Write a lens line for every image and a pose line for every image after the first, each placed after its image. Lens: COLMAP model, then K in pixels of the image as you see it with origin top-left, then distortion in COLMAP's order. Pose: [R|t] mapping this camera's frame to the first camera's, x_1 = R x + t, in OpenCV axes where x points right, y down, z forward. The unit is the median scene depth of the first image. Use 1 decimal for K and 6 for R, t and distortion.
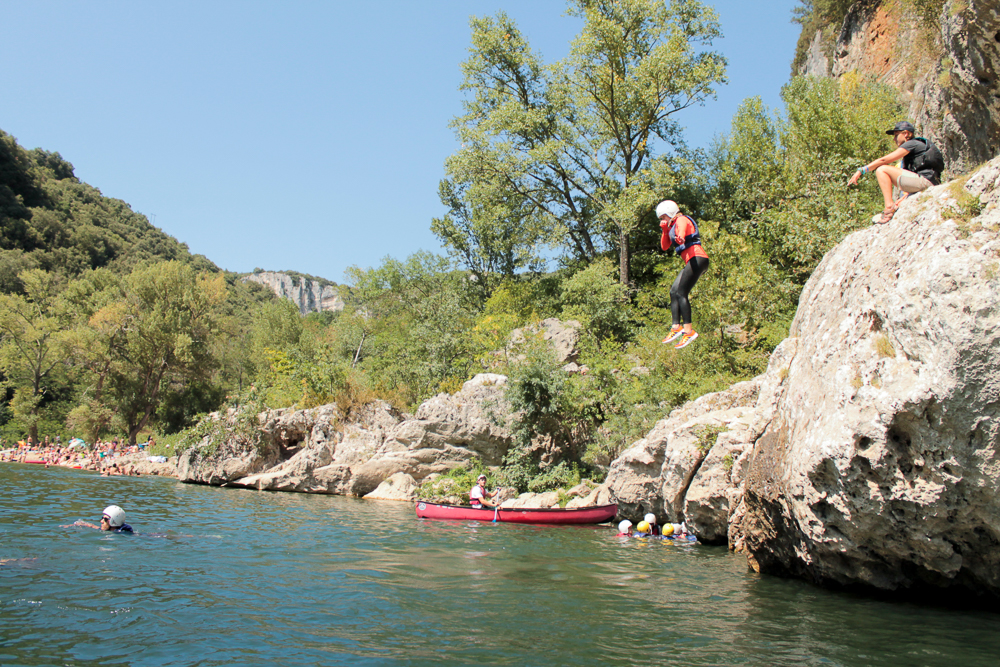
lens RADIAL K [[908.1, 0, 495.0], [0, 908.1, 321.1], [0, 0, 1]] dist [-0.160096, 0.142850]
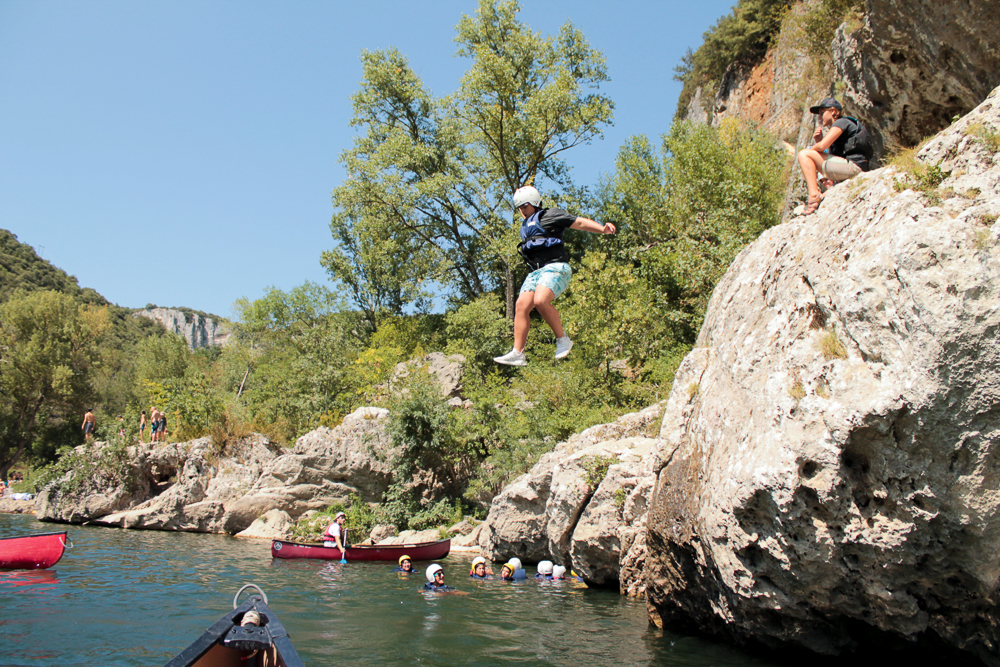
lens RADIAL K [[864.2, 0, 510.6], [0, 864.2, 324.3], [0, 0, 1]] dist [-0.159965, 0.143413]
pose [[0.989983, 0.019664, 0.139810, 0.018547], [-0.013207, 0.998809, -0.046961, 0.017042], [-0.140567, 0.044644, 0.989064, 0.103866]]
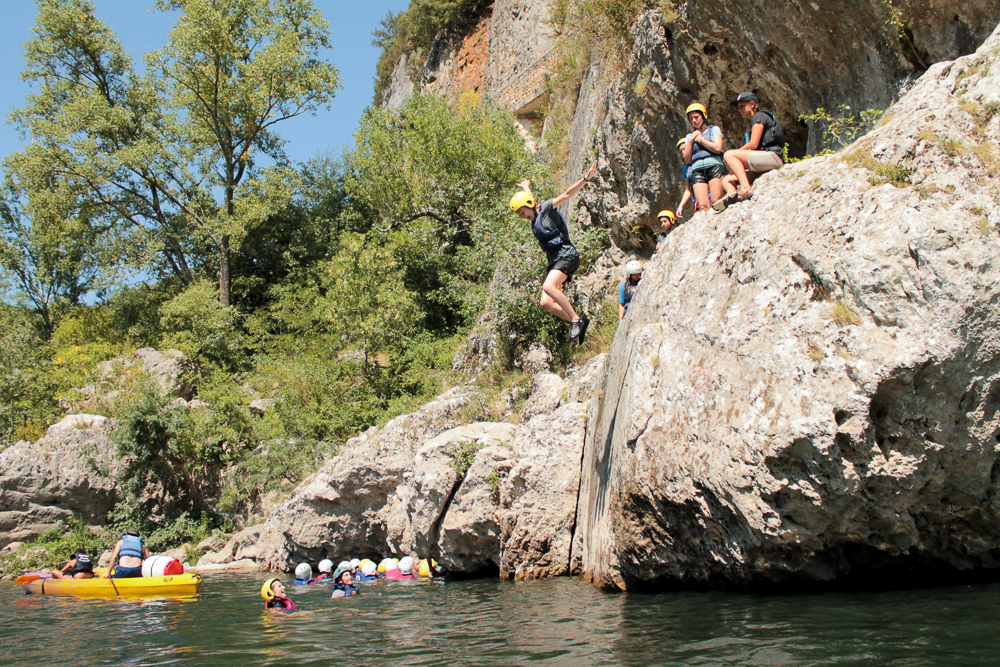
lens RADIAL K [[958.5, 0, 501.6], [0, 958.5, 324.7], [0, 0, 1]] dist [-0.150671, 0.158936]
pose [[0.879000, -0.007122, 0.476768, -0.123009], [0.025594, 0.999152, -0.032261, 0.021926], [-0.476134, 0.040560, 0.878437, 0.104697]]
